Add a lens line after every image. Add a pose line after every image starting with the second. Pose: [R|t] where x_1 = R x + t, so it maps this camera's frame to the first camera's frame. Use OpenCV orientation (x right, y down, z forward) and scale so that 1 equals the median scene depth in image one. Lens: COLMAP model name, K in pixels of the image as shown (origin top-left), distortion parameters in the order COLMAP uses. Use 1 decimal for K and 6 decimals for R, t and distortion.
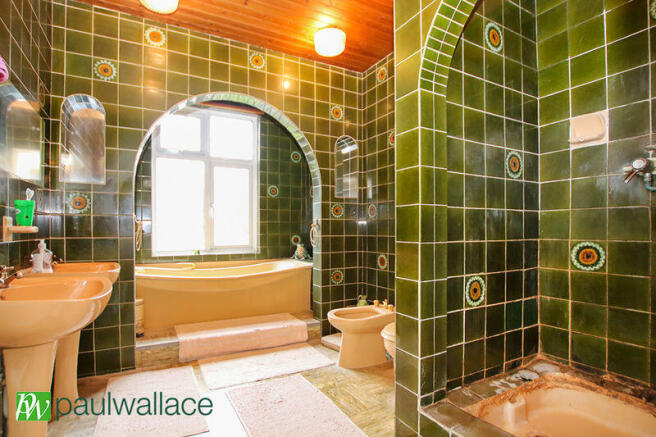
lens RADIAL K [[318.4, 0, 312.4], [0, 318.4, 229.2], [0, 0, 1]] dist [-0.026370, 0.000089]
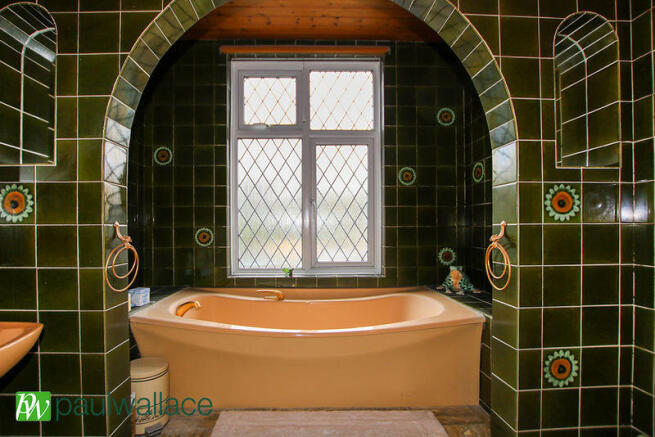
lens RADIAL K [[317.9, 0, 312.0], [0, 317.9, 229.2], [0, 0, 1]] dist [-0.026370, 0.000089]
pose [[0.902635, -0.002813, -0.430398, -0.027945], [0.003581, 0.999993, 0.000974, -0.020296], [0.430392, -0.002420, 0.902639, 0.401668]]
